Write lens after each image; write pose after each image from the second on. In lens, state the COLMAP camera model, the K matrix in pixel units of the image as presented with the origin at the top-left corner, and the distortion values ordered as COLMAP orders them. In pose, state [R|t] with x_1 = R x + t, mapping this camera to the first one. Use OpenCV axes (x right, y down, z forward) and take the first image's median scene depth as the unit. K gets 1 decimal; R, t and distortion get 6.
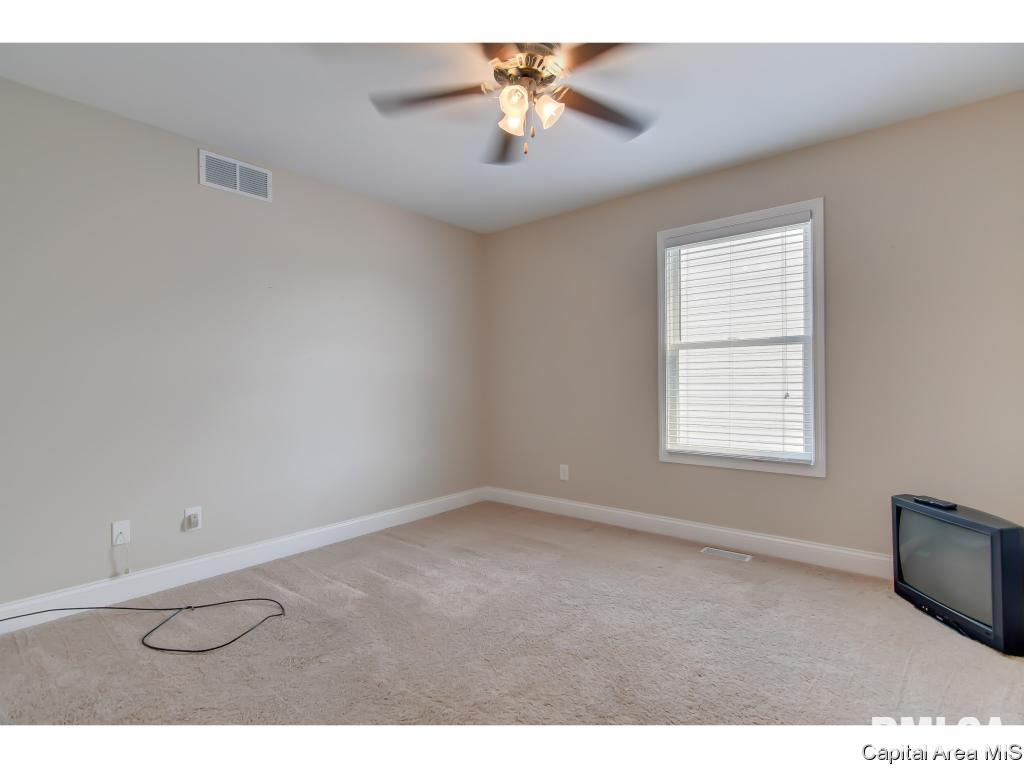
lens RADIAL K [[495.7, 0, 517.0], [0, 495.7, 390.3], [0, 0, 1]] dist [-0.000027, -0.003416]
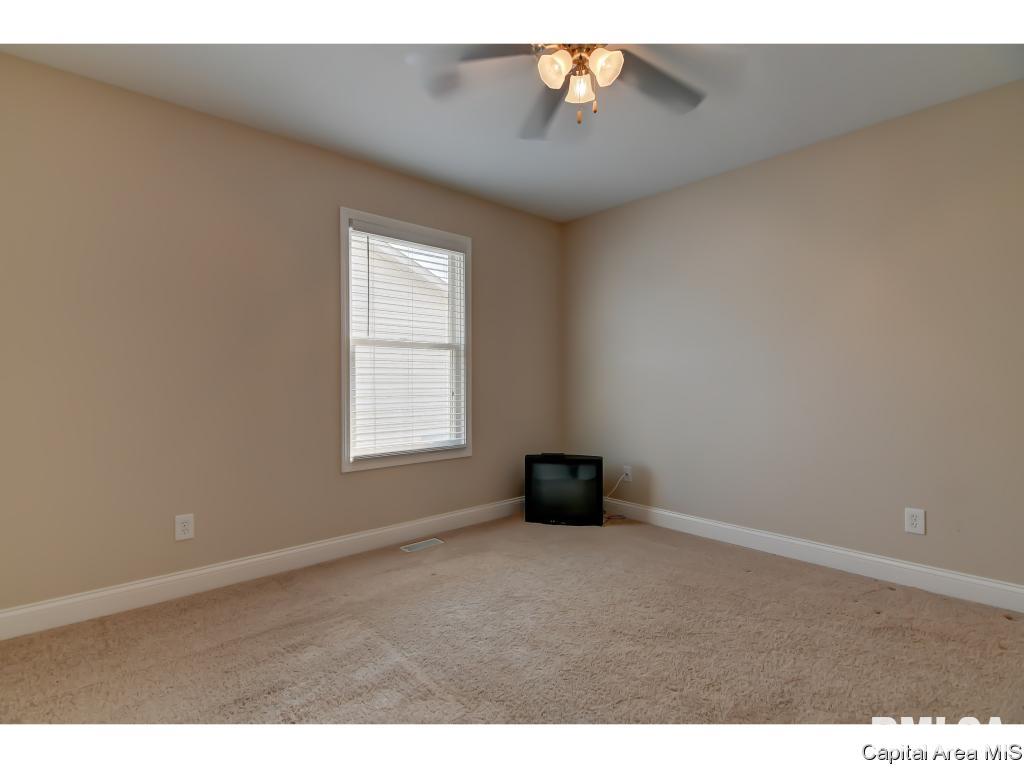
lens RADIAL K [[495.7, 0, 512.1], [0, 495.7, 384.9], [0, 0, 1]] dist [-0.000027, -0.003416]
pose [[0.139348, 0.002537, 0.990240, -0.584861], [0.021434, 0.999755, -0.005577, 0.002002], [-0.990011, 0.022002, 0.139260, 0.649972]]
